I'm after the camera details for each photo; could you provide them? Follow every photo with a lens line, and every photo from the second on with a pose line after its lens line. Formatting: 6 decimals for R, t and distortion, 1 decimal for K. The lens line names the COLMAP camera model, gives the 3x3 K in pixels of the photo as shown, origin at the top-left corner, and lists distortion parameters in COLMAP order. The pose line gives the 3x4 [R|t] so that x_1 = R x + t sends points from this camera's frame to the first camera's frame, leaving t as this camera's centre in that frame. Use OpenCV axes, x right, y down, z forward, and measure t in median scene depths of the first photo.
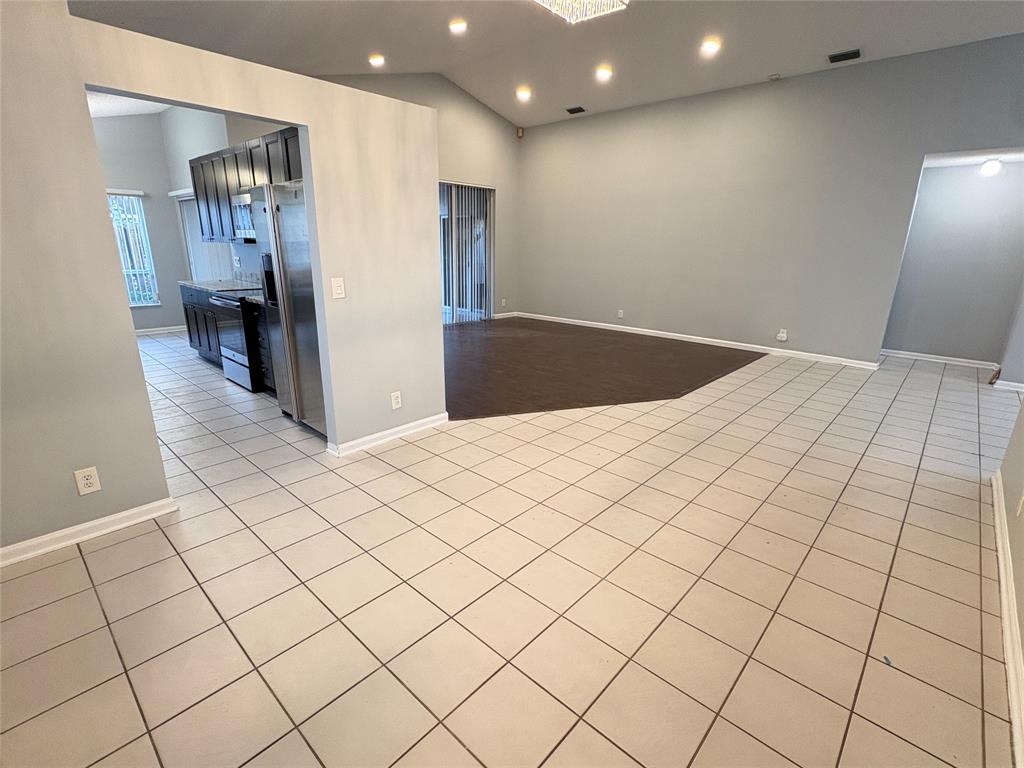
lens RADIAL K [[488.1, 0, 510.8], [0, 488.1, 386.7], [0, 0, 1]] dist [-0.004319, -0.000430]
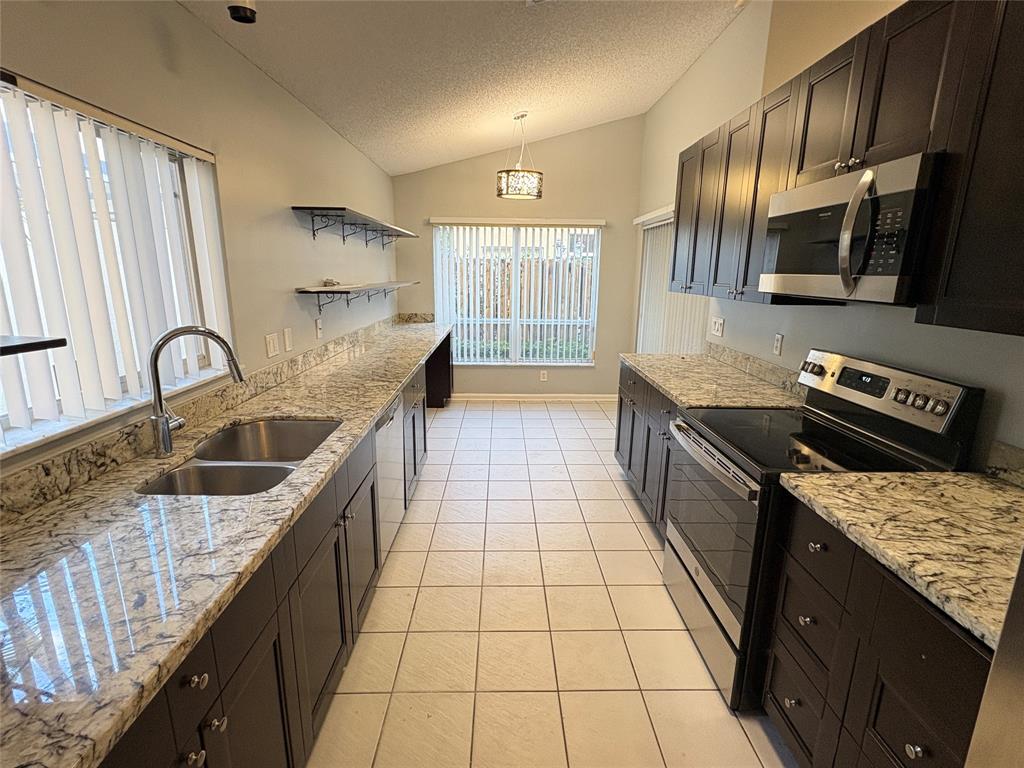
lens RADIAL K [[488.1, 0, 512.3], [0, 488.1, 383.5], [0, 0, 1]] dist [-0.004319, -0.000430]
pose [[0.693448, 0.156254, -0.703359, -0.316439], [-0.206539, 0.978342, 0.013715, -0.149492], [0.690269, 0.135760, 0.710702, 0.441189]]
